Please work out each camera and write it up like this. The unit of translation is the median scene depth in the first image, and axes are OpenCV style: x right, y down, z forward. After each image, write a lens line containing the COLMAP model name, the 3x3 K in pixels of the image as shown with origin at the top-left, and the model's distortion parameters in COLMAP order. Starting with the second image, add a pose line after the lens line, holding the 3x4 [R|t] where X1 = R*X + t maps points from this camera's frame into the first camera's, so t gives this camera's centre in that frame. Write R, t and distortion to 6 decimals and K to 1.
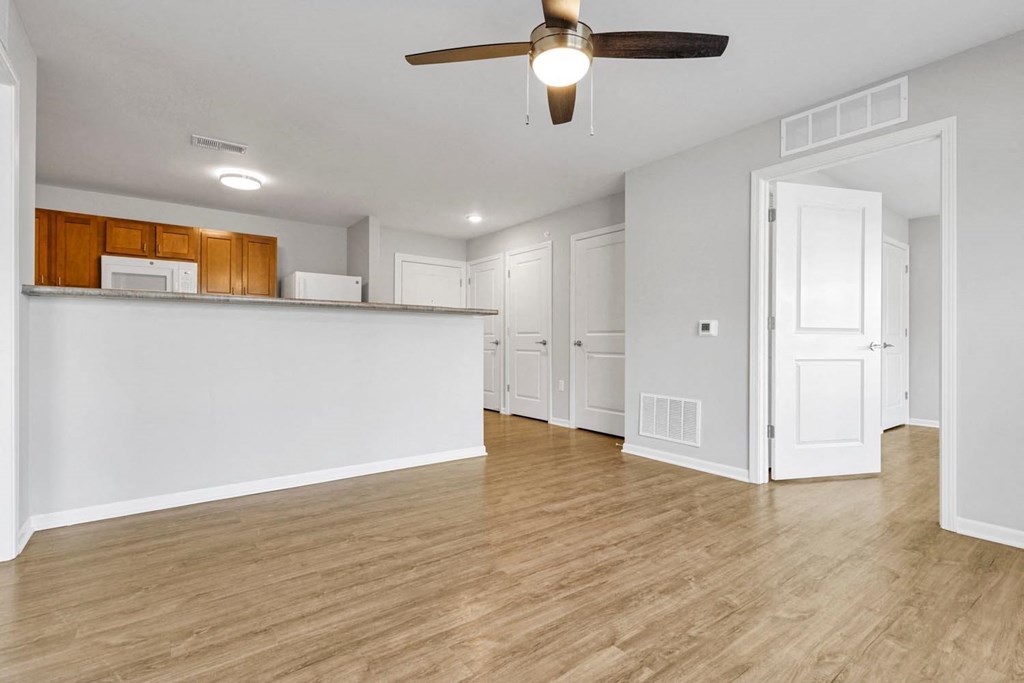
lens RADIAL K [[489.8, 0, 526.3], [0, 489.8, 338.0], [0, 0, 1]] dist [-0.000684, 0.000750]
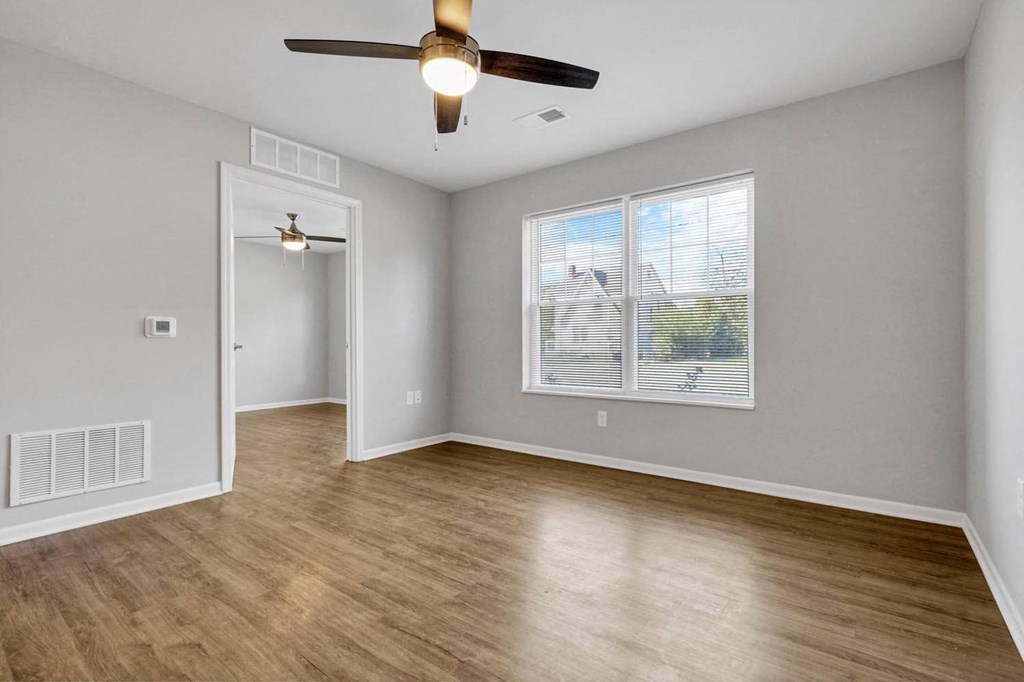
lens RADIAL K [[489.8, 0, 514.7], [0, 489.8, 346.3], [0, 0, 1]] dist [-0.000684, 0.000750]
pose [[-0.275713, -0.011672, 0.961169, -0.745528], [-0.001795, 0.999931, 0.011628, 0.000712], [-0.961238, 0.001481, -0.275715, 0.898765]]
